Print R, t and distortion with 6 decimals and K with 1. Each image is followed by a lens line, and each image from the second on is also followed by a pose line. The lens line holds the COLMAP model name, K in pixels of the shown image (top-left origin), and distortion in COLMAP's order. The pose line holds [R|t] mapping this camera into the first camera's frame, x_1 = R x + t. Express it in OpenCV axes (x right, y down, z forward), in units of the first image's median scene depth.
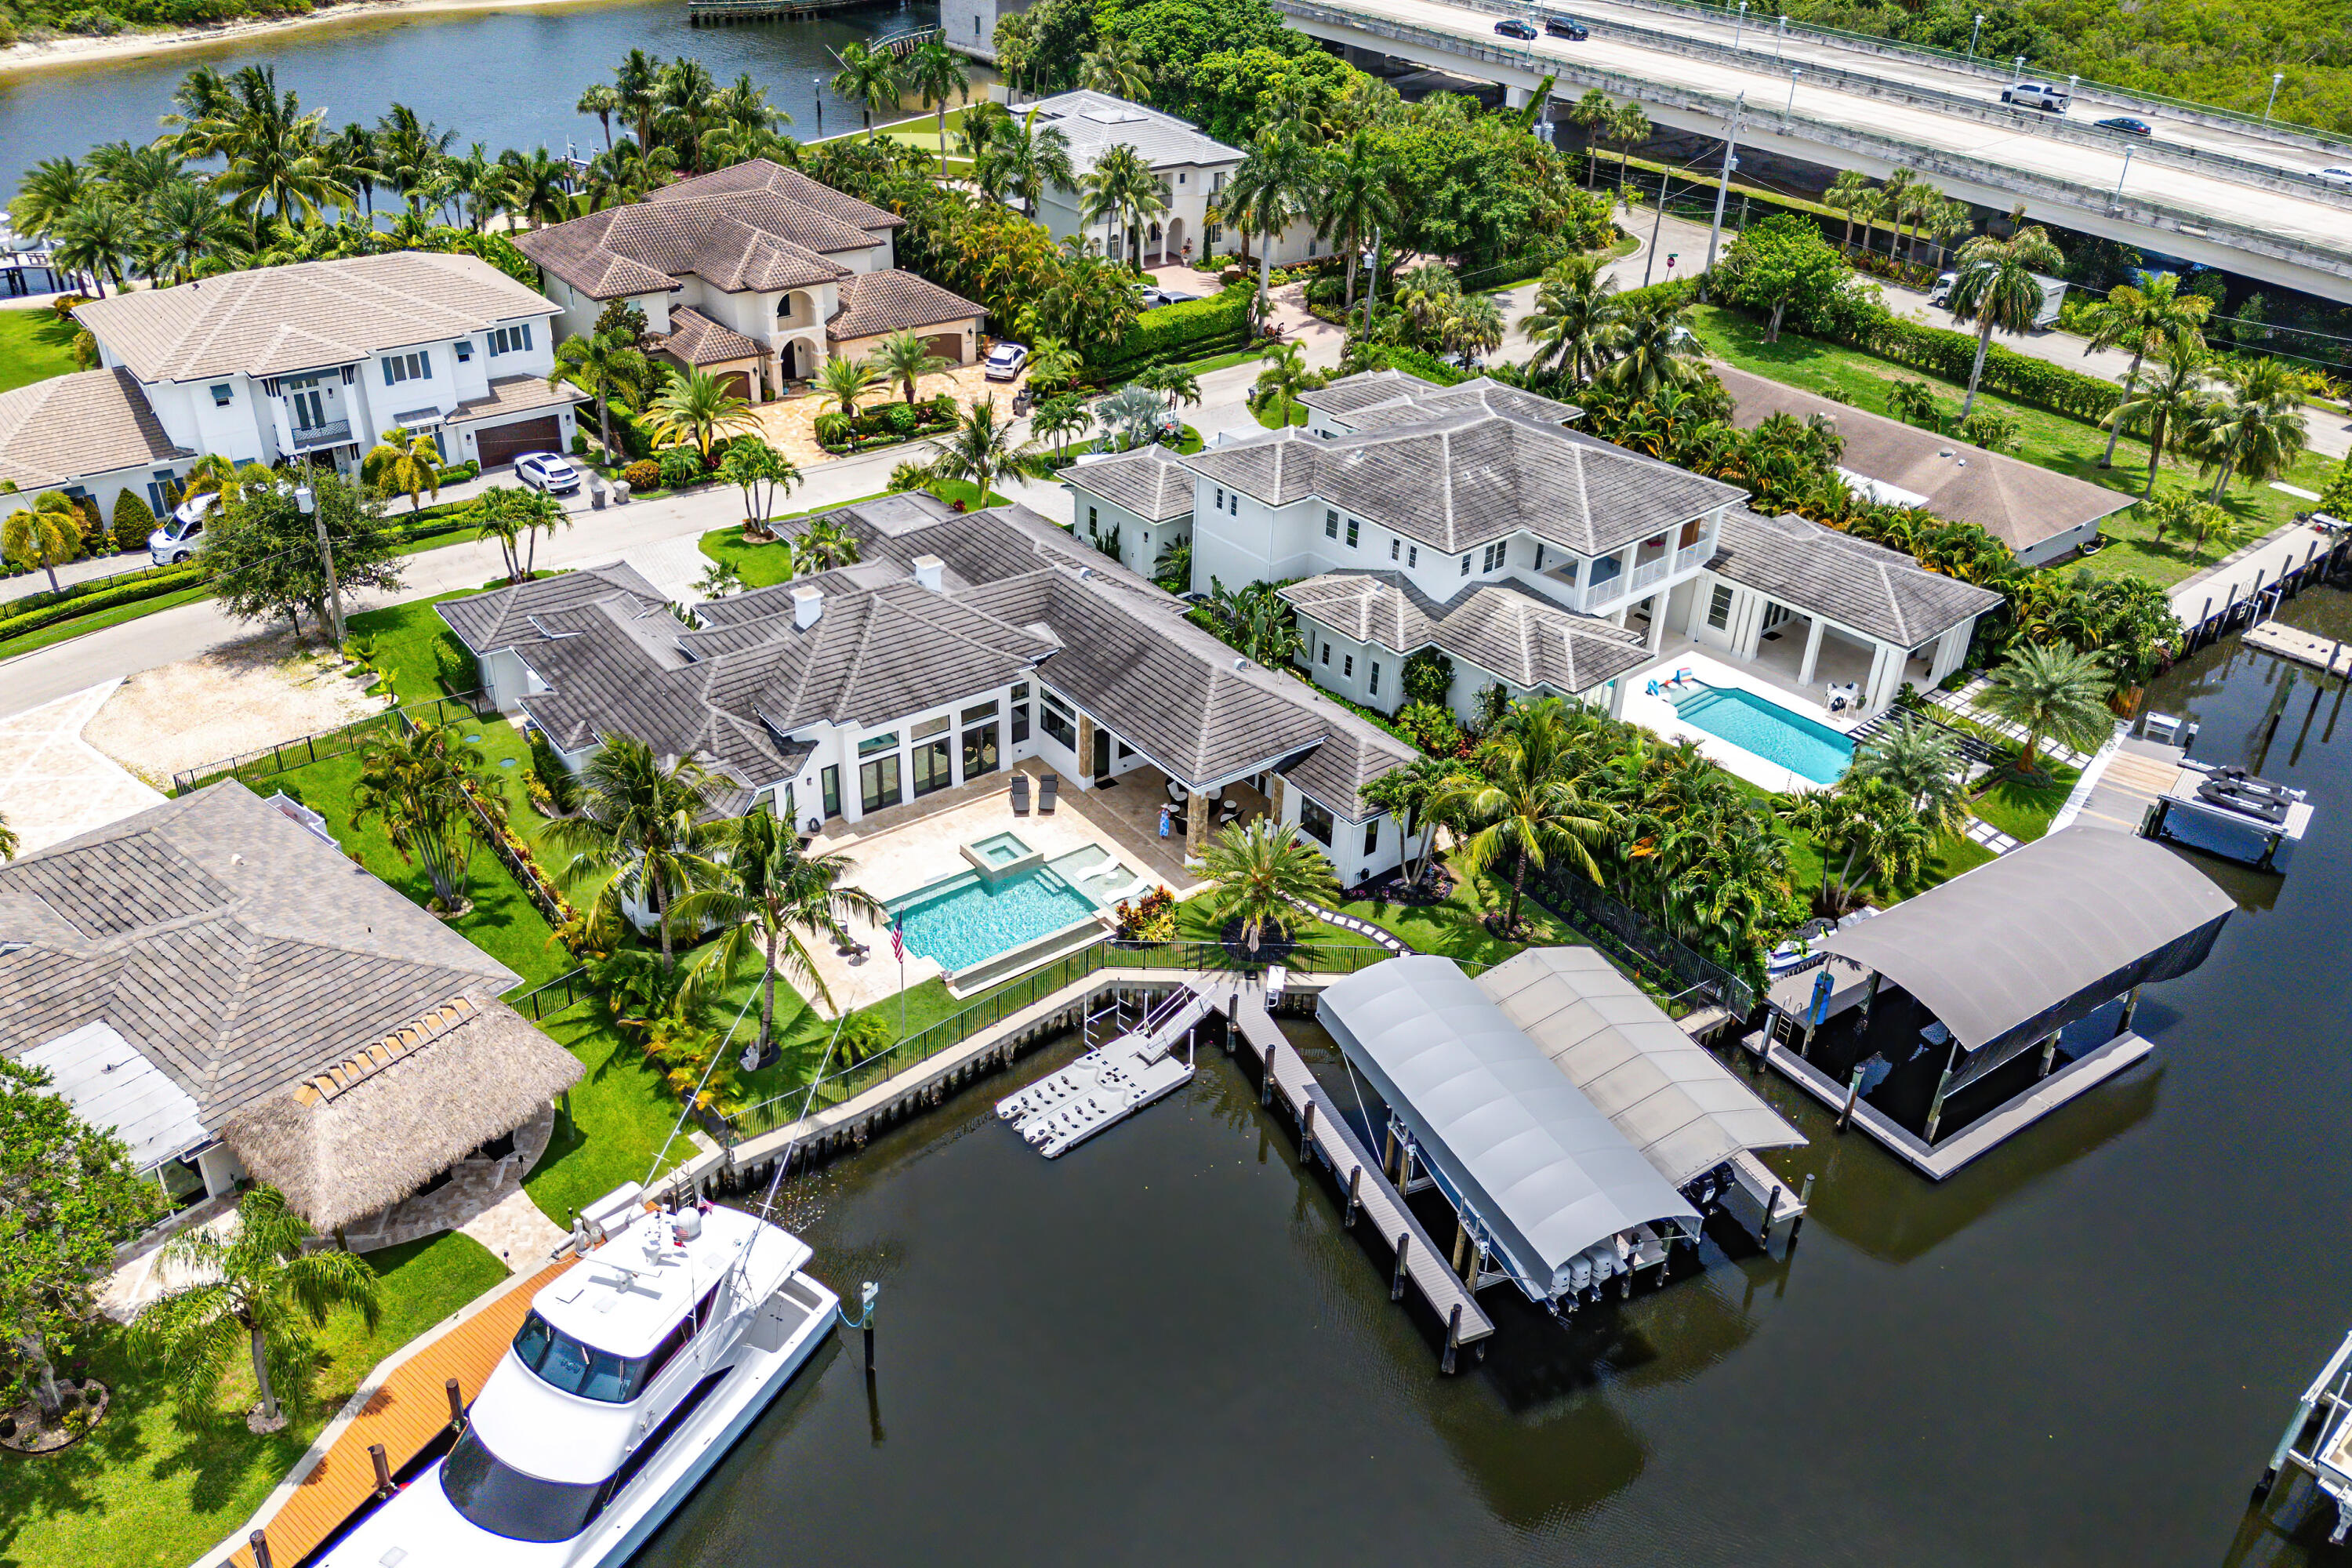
lens RADIAL K [[1705.2, 0, 1131.2], [0, 1705.2, 758.1], [0, 0, 1]] dist [0.041593, -0.036909]
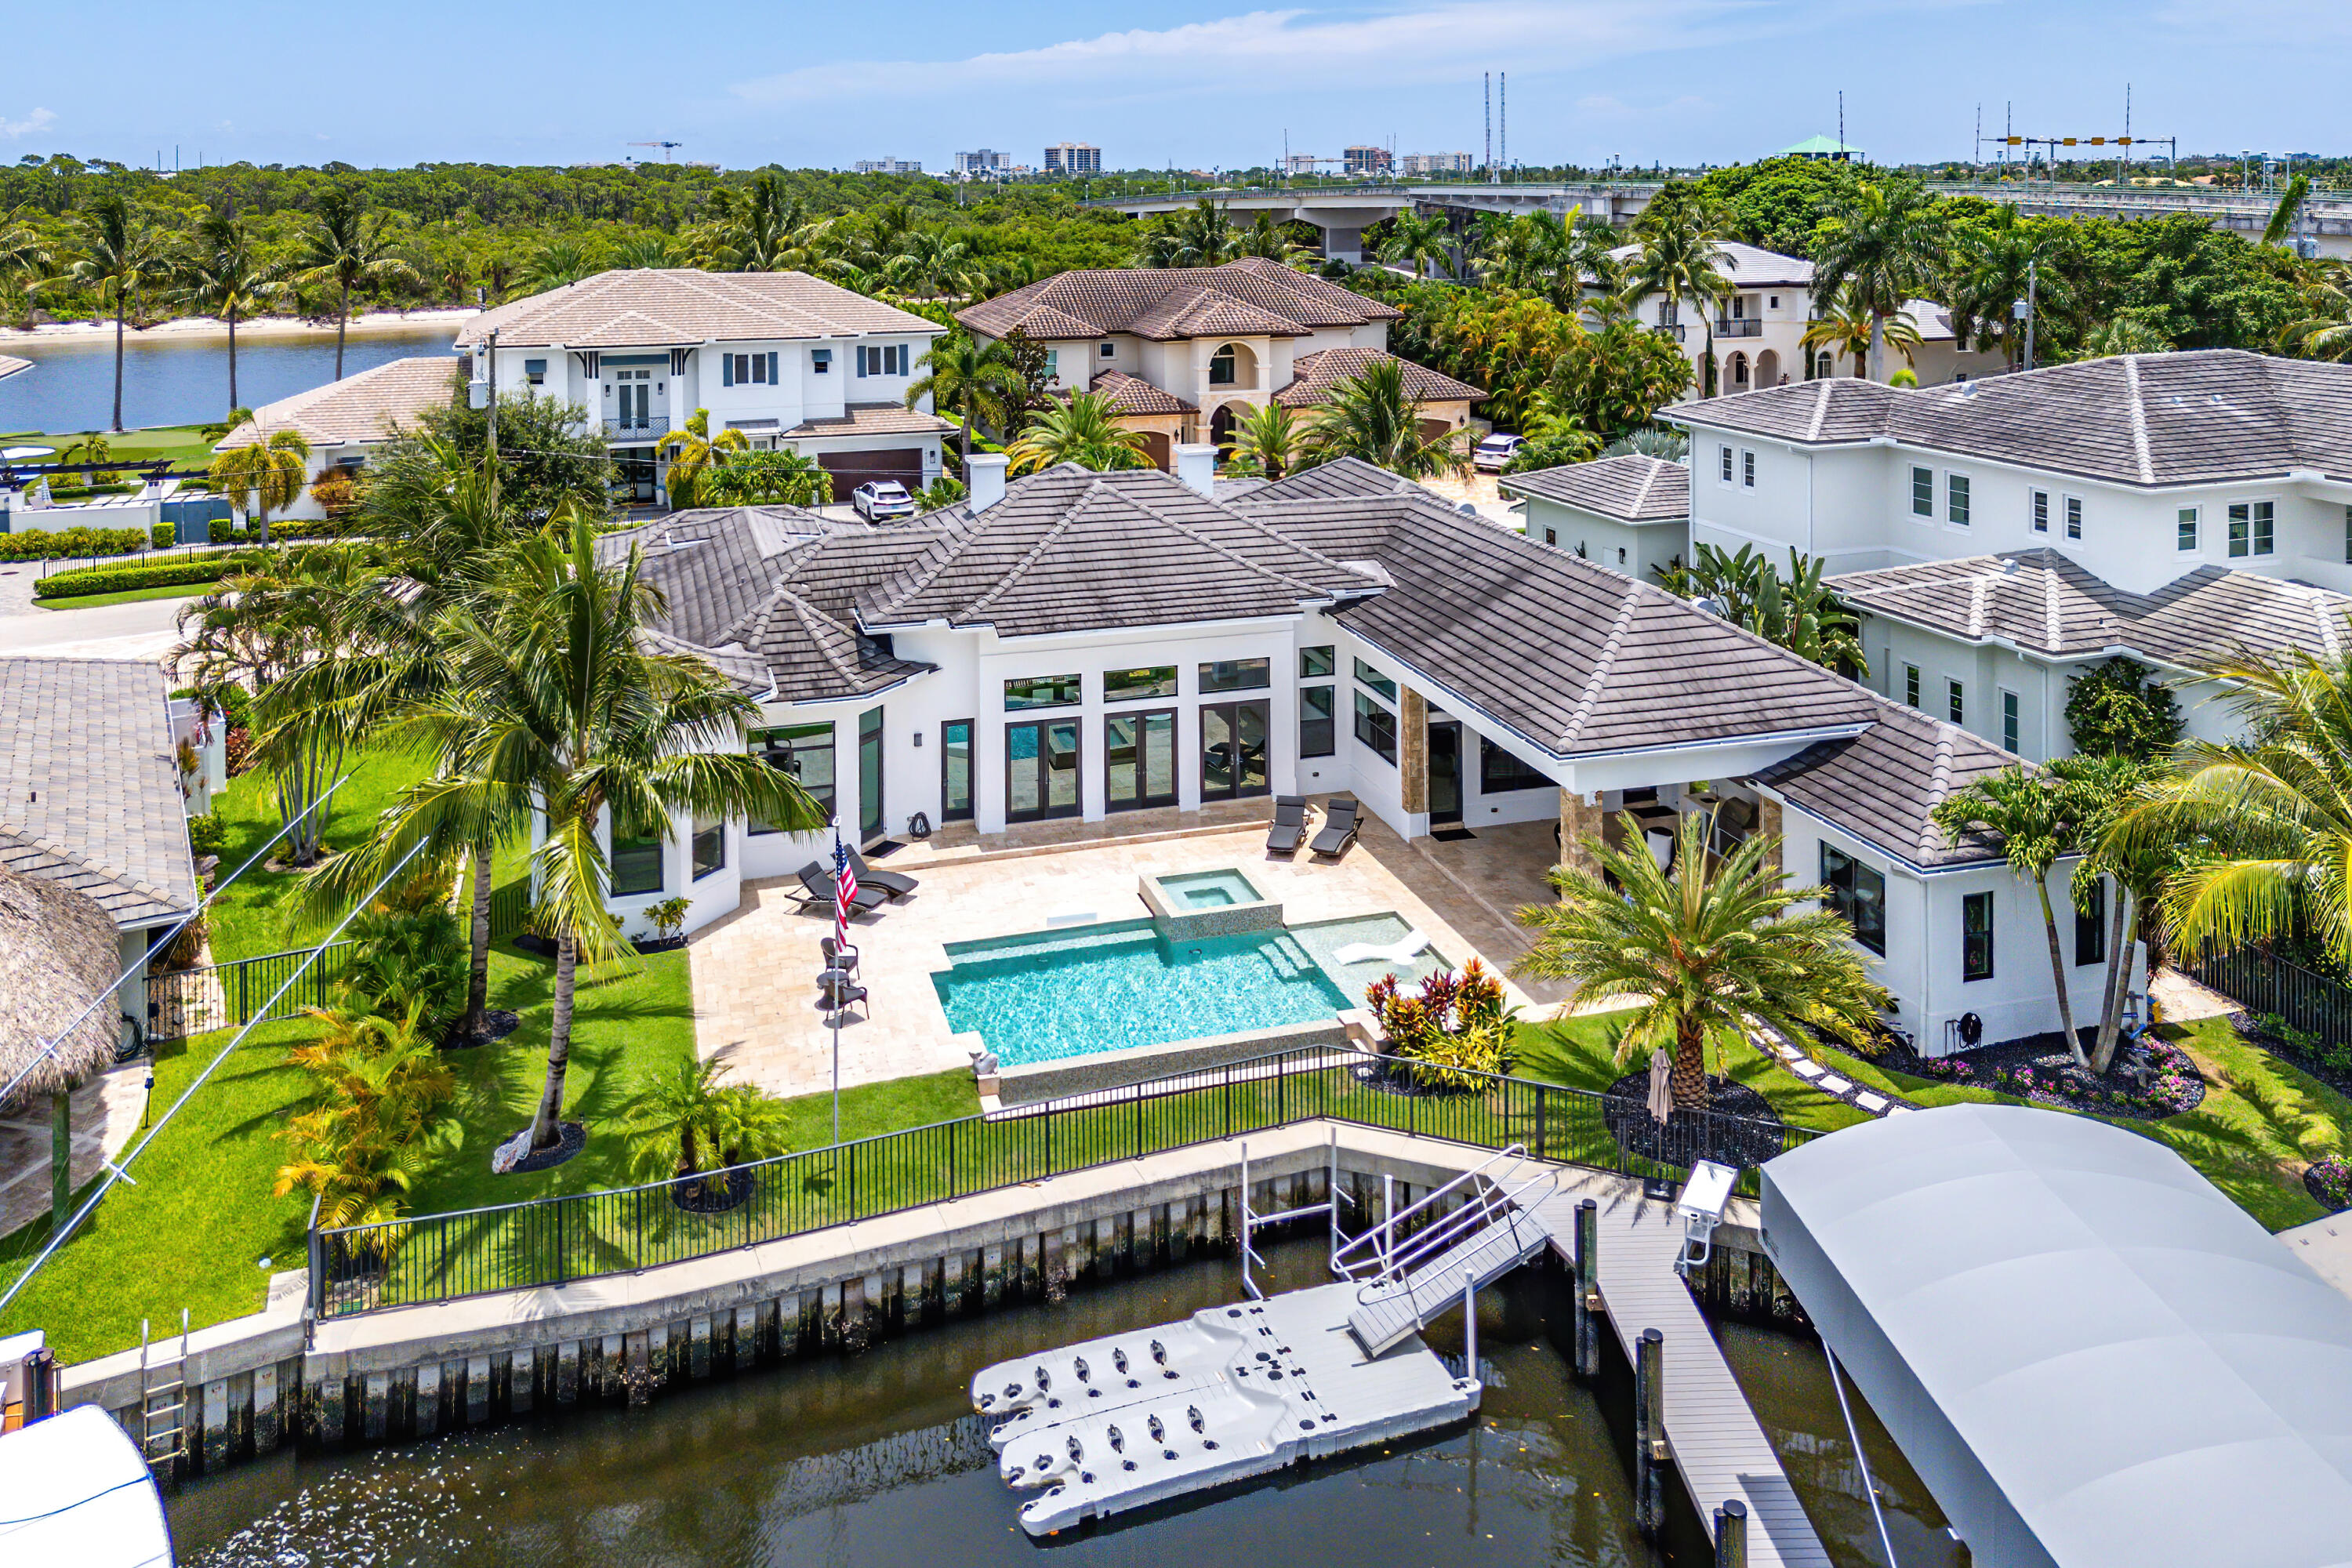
lens RADIAL K [[1760.8, 0, 1159.0], [0, 1760.8, 303.0], [0, 0, 1]] dist [0.049987, -0.028334]
pose [[0.935709, -0.014382, -0.352480, 0.093832], [-0.151739, 0.885607, -0.438949, 0.120207], [0.318472, 0.464213, 0.826488, 0.407849]]
